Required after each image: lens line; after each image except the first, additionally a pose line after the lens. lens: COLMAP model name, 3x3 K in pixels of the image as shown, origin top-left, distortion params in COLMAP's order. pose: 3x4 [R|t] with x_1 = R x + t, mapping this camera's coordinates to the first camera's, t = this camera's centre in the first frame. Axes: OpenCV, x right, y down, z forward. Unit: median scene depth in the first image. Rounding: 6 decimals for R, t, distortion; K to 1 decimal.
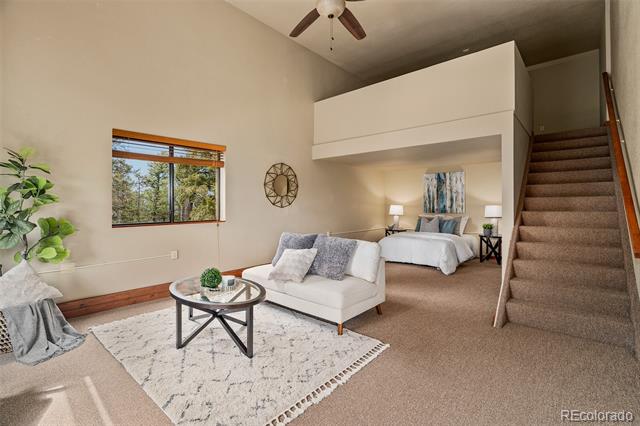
lens RADIAL K [[297.3, 0, 320.0], [0, 297.3, 213.0], [0, 0, 1]] dist [-0.000080, -0.000022]
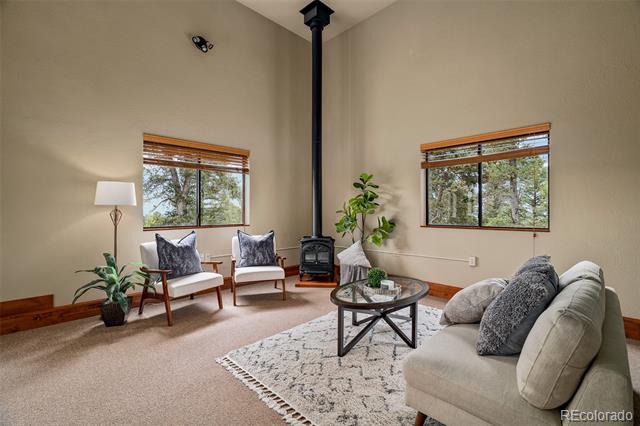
lens RADIAL K [[290.3, 0, 320.4], [0, 290.3, 207.6], [0, 0, 1]] dist [0.000068, 0.000143]
pose [[-0.067155, -0.002988, -0.997738, 0.657104], [-0.030469, 0.999535, -0.000943, -0.017942], [0.997277, 0.030337, -0.067214, 0.840836]]
